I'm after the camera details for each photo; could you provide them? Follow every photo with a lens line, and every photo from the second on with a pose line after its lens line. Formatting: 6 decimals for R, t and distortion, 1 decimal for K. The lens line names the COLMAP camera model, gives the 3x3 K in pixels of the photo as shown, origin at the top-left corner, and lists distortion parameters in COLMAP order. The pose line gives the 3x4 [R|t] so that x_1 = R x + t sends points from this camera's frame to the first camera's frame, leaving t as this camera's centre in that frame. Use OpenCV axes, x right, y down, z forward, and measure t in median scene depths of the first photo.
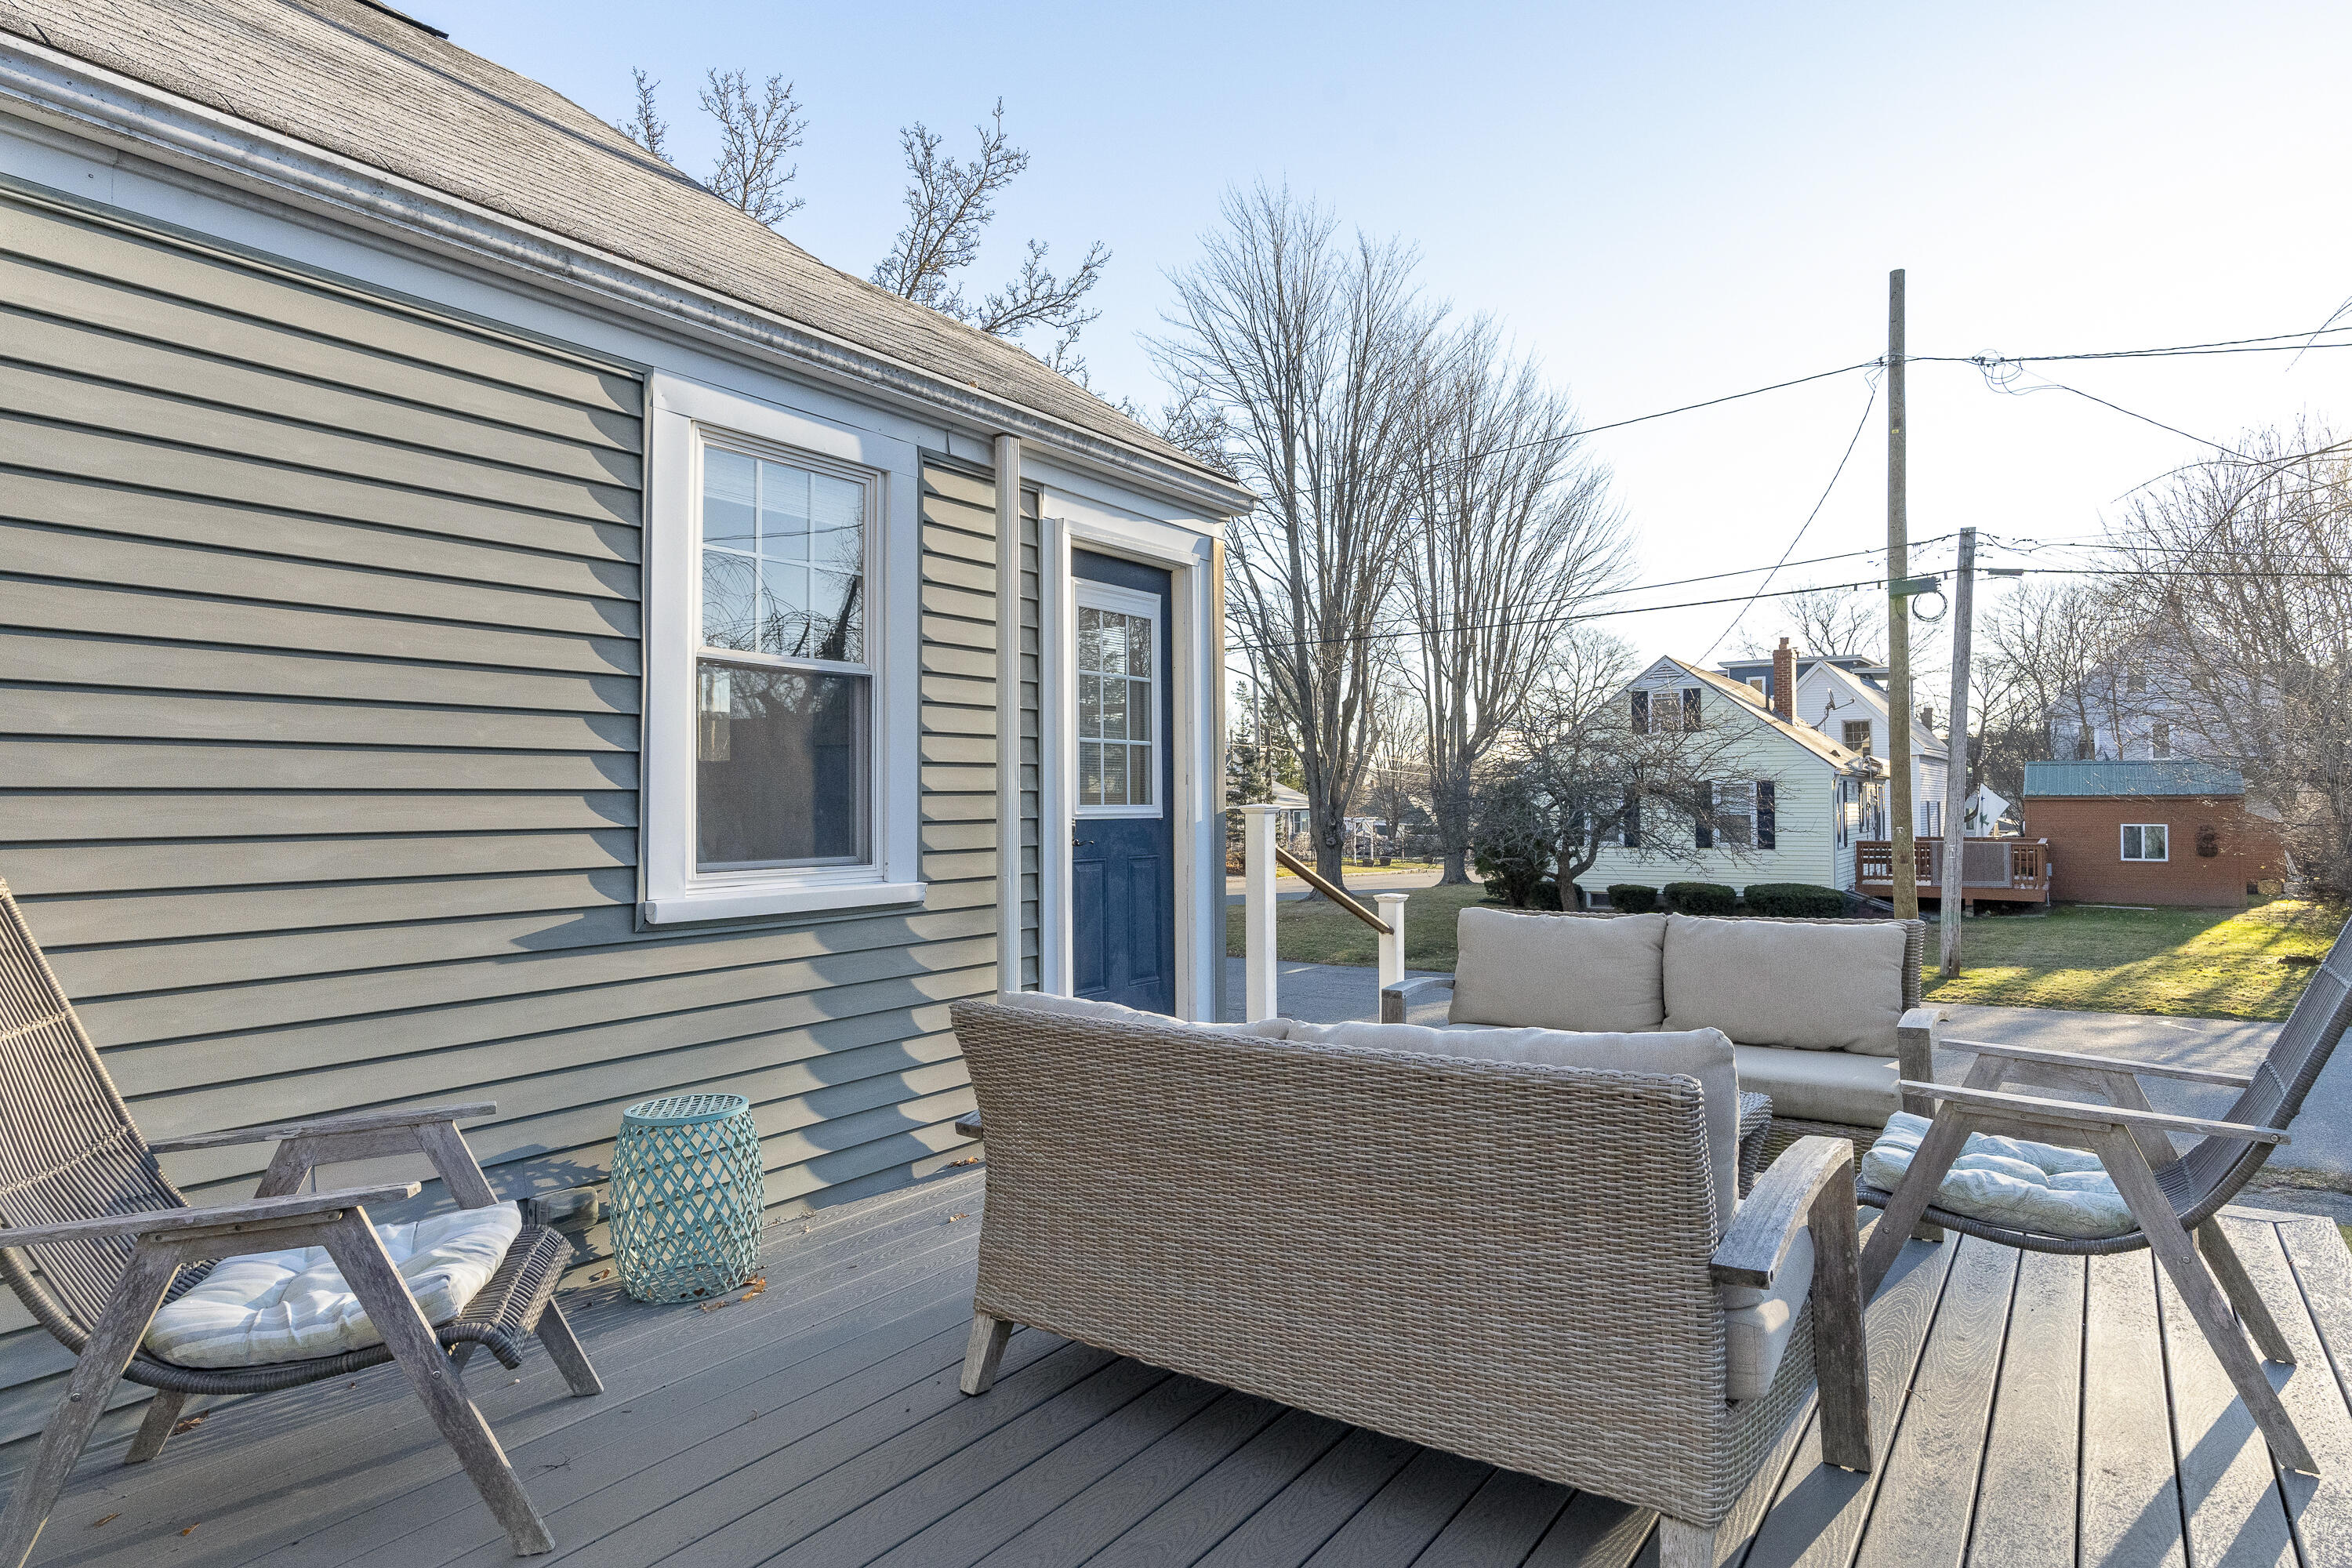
lens RADIAL K [[1308.6, 0, 1176.0], [0, 1308.6, 784.0], [0, 0, 1]] dist [-0.006428, 0.000983]
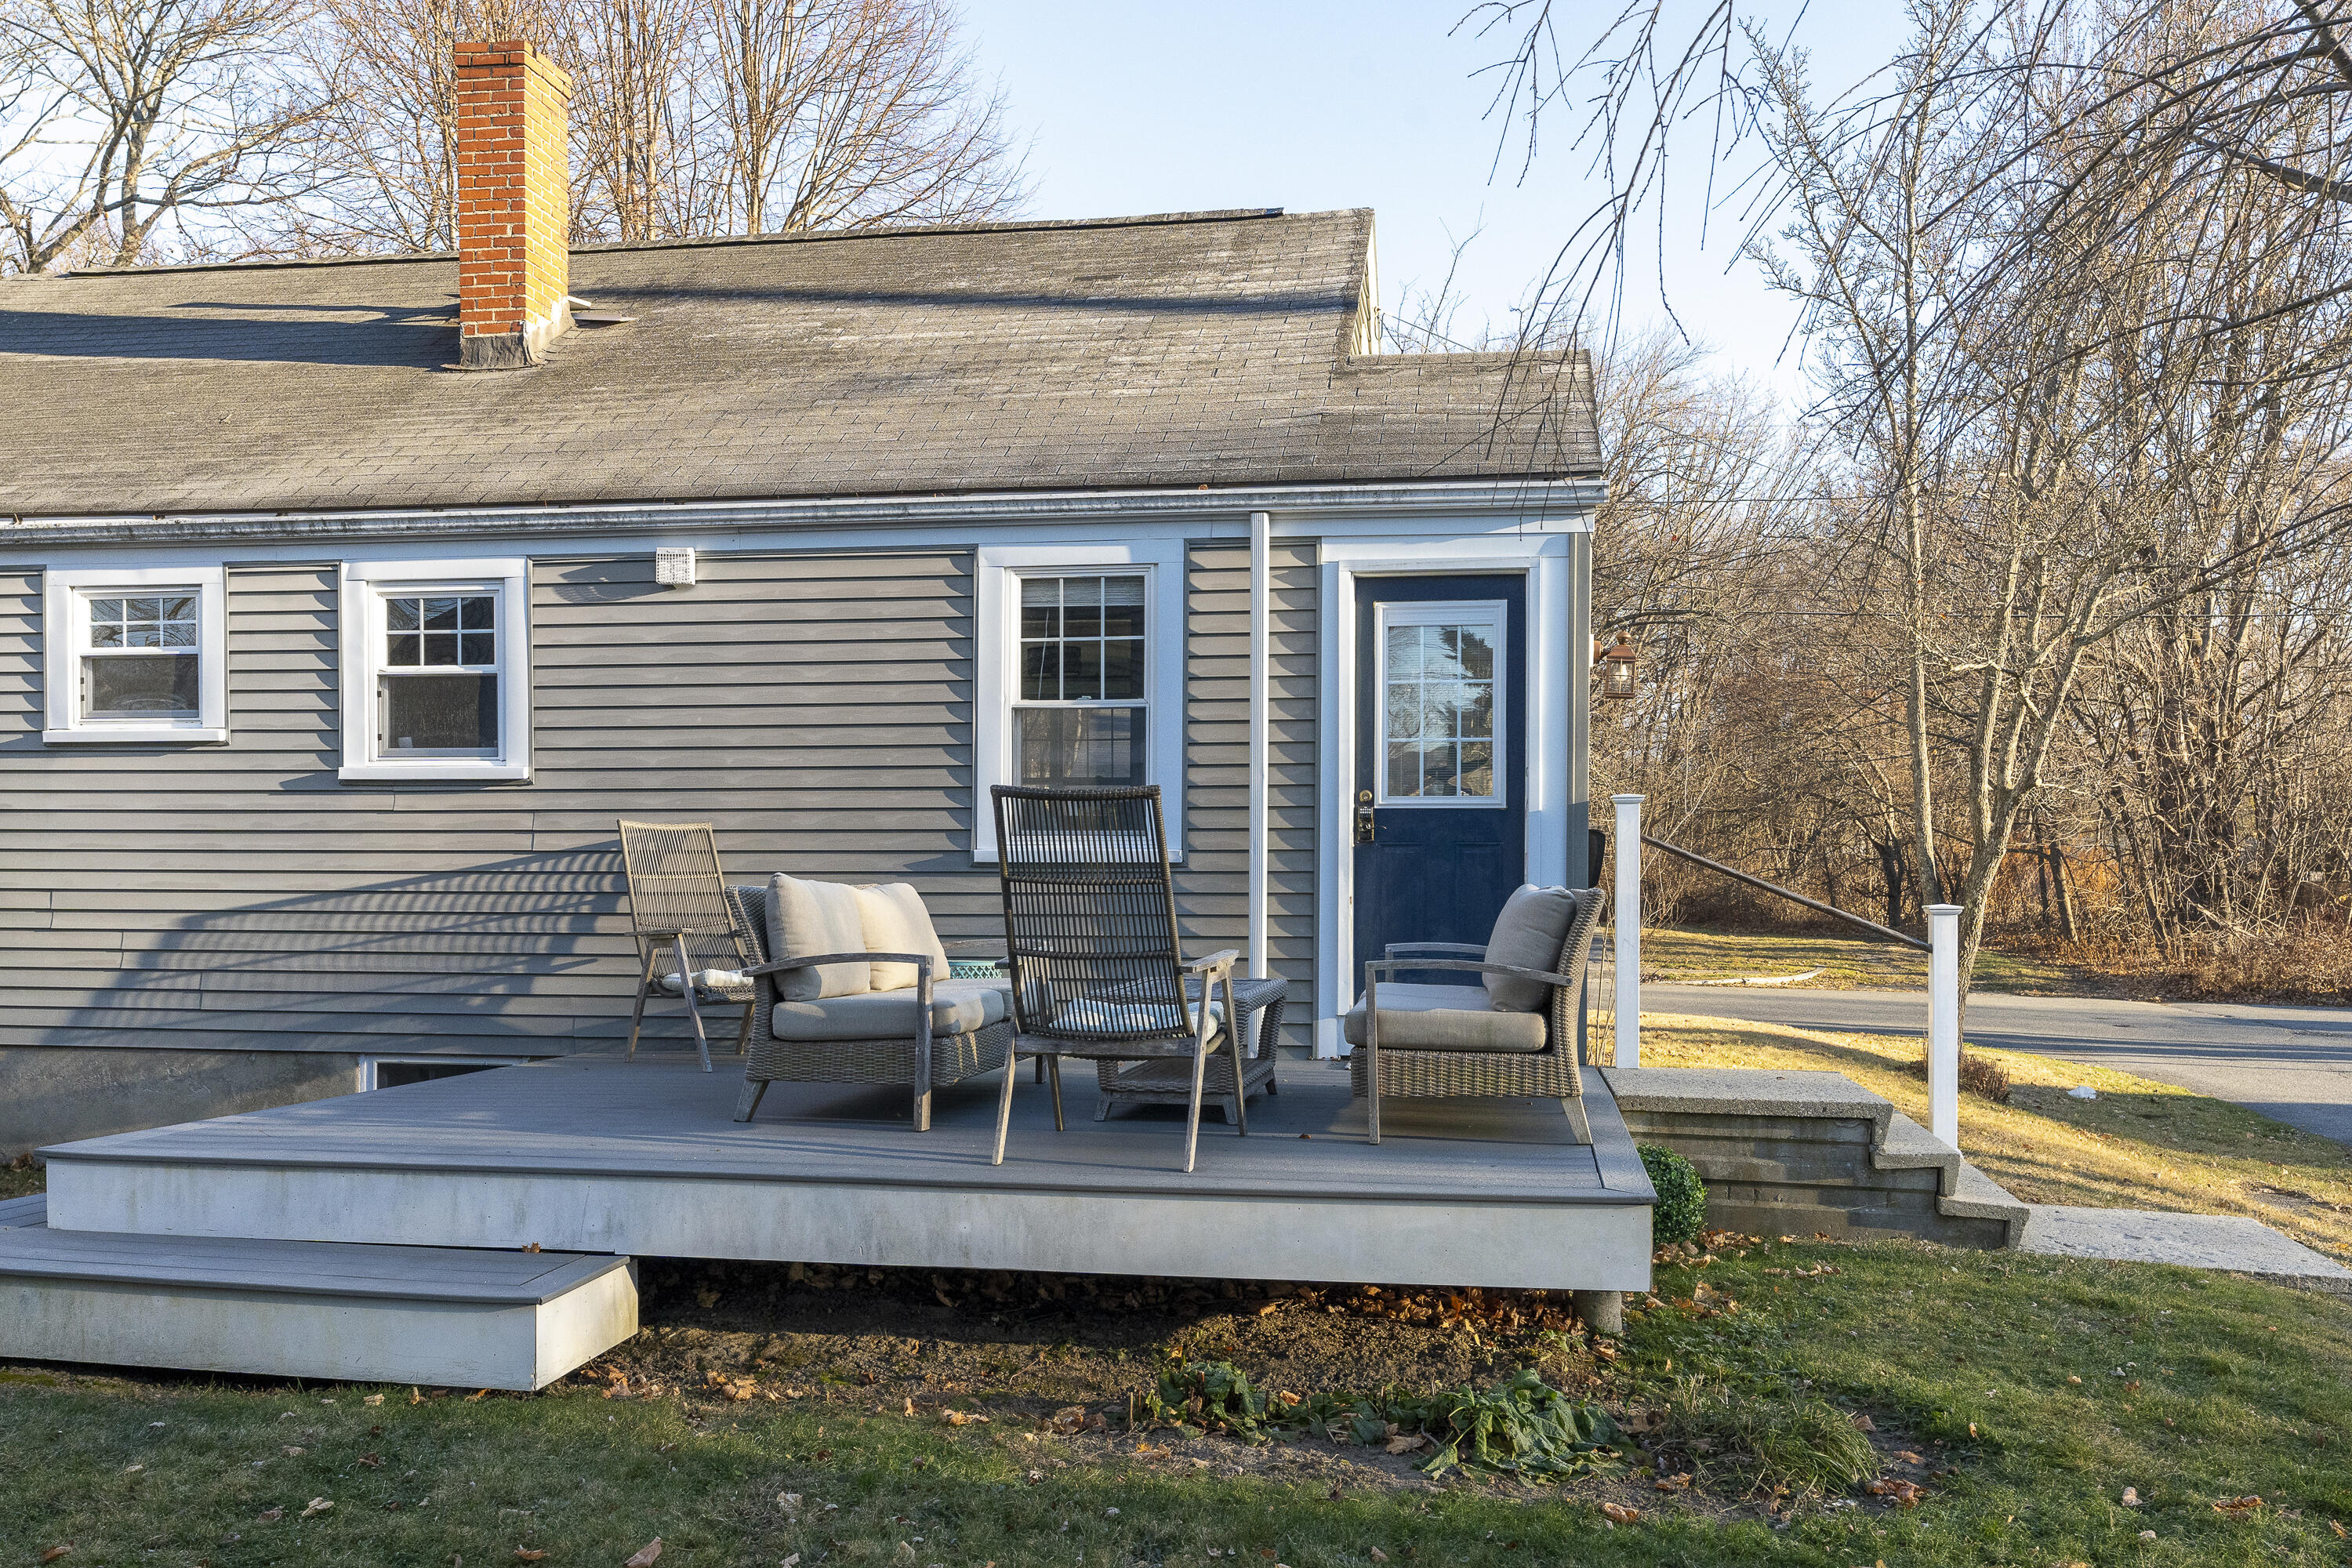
lens RADIAL K [[1917.6, 0, 1214.5], [0, 1917.6, 891.3], [0, 0, 1]] dist [-0.000337, 0.007242]
pose [[0.444799, 0.025815, -0.895258, 0.378229], [0.009414, 0.999395, 0.033495, 0.011439], [0.895581, -0.023326, 0.444286, 0.024744]]
